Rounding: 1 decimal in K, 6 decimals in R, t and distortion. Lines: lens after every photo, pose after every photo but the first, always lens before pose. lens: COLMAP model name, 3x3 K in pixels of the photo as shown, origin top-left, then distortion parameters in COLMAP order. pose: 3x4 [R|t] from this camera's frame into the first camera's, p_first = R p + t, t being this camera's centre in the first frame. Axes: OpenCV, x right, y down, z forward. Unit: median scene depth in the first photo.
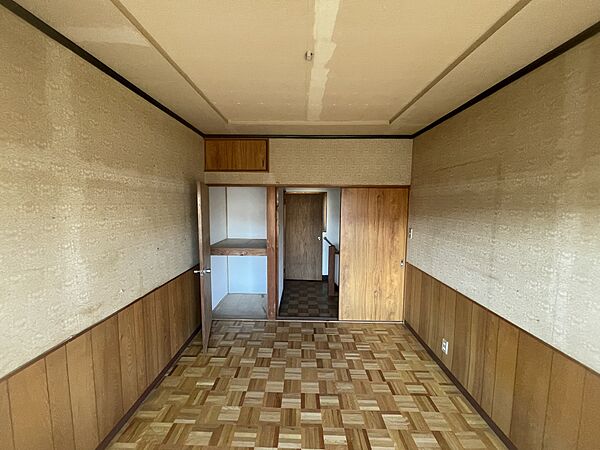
lens RADIAL K [[243.8, 0, 300.1], [0, 243.8, 223.8], [0, 0, 1]] dist [-0.002579, 0.000376]
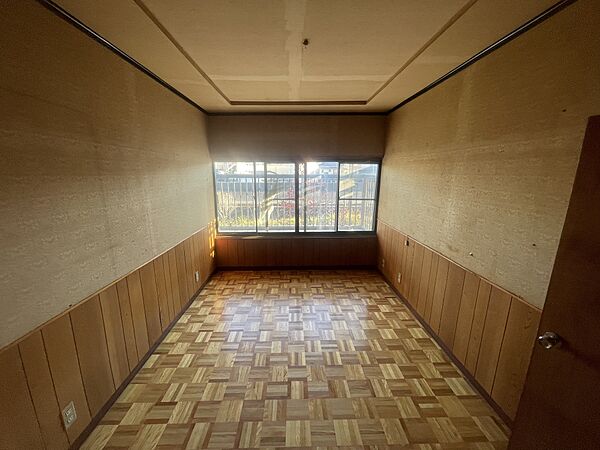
lens RADIAL K [[243.8, 0, 298.4], [0, 243.8, 224.6], [0, 0, 1]] dist [-0.002579, 0.000376]
pose [[-0.999350, -0.006183, -0.035504, 0.089224], [-0.016306, 0.956135, 0.292471, -0.164057], [0.032139, 0.292860, -0.955615, 1.985343]]
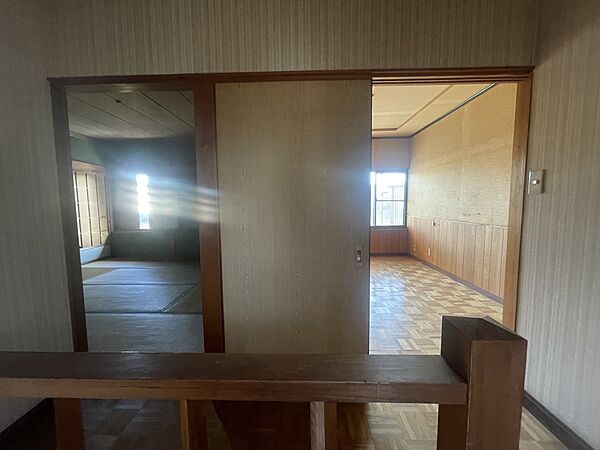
lens RADIAL K [[243.8, 0, 303.0], [0, 243.8, 224.8], [0, 0, 1]] dist [-0.002579, 0.000376]
pose [[-0.999983, 0.005703, -0.001438, 0.540871], [0.005372, 0.985164, 0.171530, 0.046051], [0.002395, 0.171519, -0.985178, 2.748108]]
